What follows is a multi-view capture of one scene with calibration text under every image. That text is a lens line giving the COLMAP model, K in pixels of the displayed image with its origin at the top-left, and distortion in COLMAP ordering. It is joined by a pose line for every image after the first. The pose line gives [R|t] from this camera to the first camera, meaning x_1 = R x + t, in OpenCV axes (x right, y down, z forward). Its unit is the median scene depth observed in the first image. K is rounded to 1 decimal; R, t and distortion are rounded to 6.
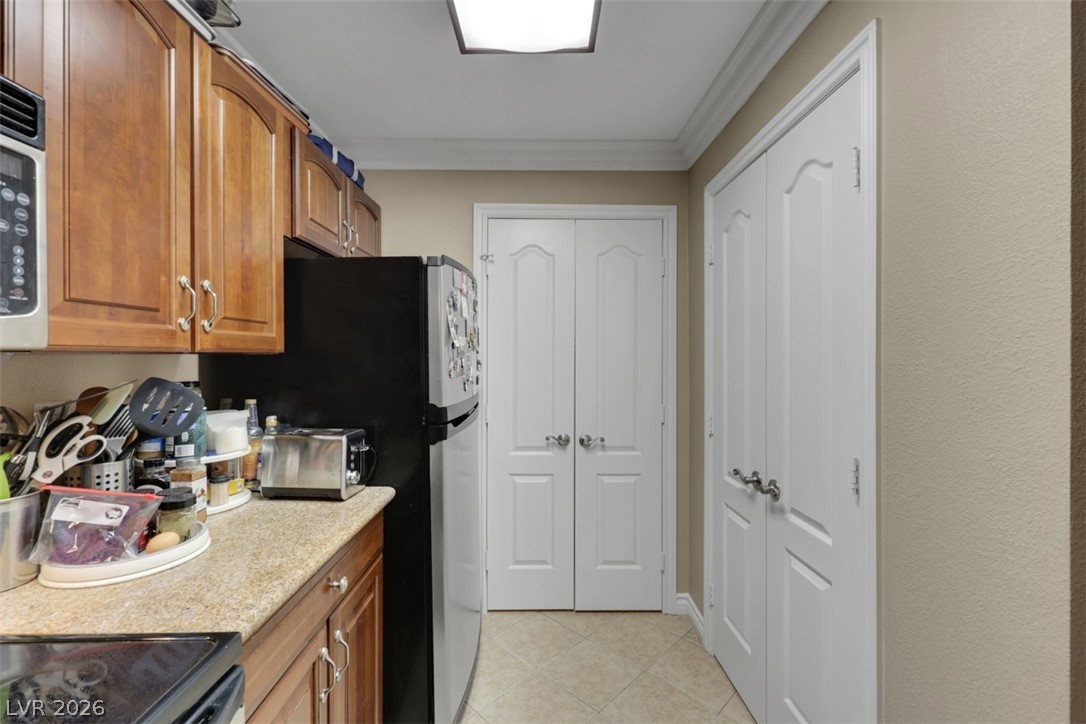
lens RADIAL K [[460.4, 0, 541.6], [0, 460.4, 355.0], [0, 0, 1]] dist [-0.001130, -0.000304]
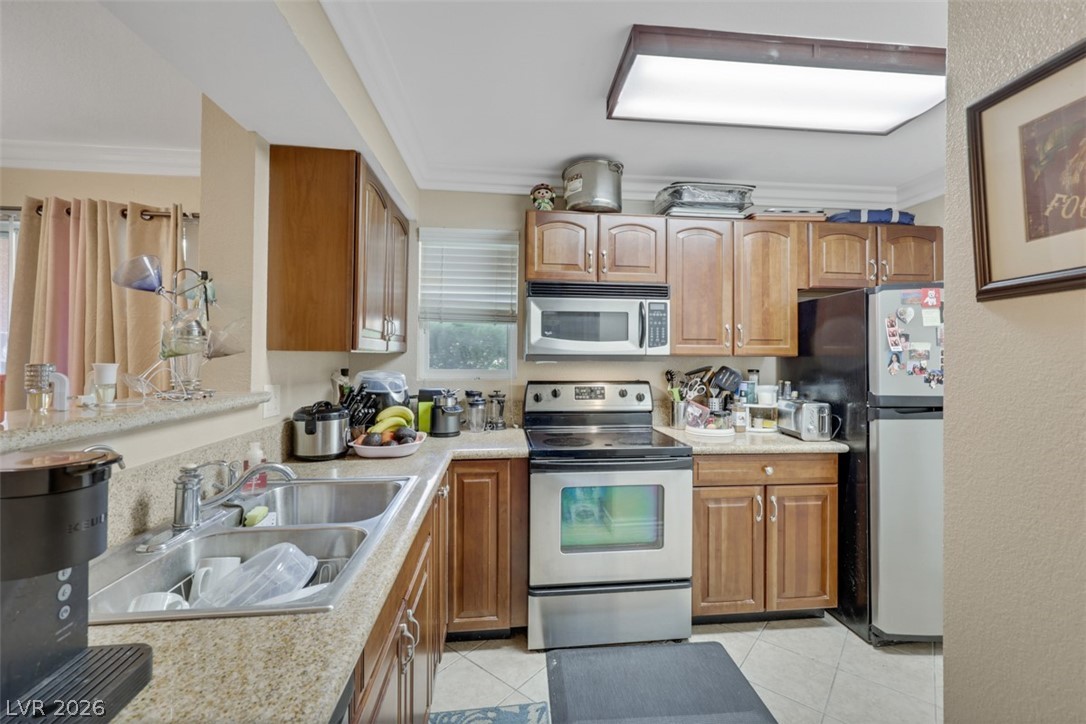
lens RADIAL K [[460.4, 0, 541.6], [0, 460.4, 355.0], [0, 0, 1]] dist [-0.001130, -0.000304]
pose [[0.098416, 0.002334, -0.995143, 1.704780], [-0.004923, 0.999986, 0.001858, -0.011074], [0.995133, 0.004716, 0.098426, -0.242708]]
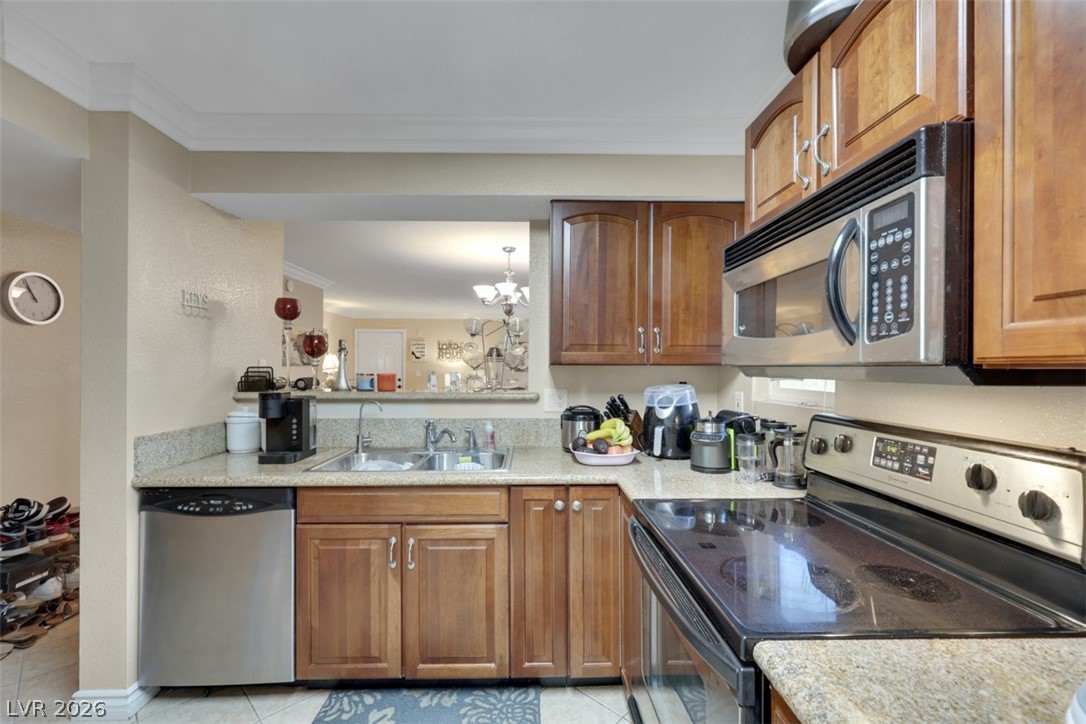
lens RADIAL K [[460.4, 0, 541.6], [0, 460.4, 355.0], [0, 0, 1]] dist [-0.001130, -0.000304]
pose [[-0.999942, -0.003380, -0.010253, -0.137157], [-0.003105, 0.999637, -0.026763, 0.000233], [0.010339, -0.026730, -0.999589, 1.472742]]
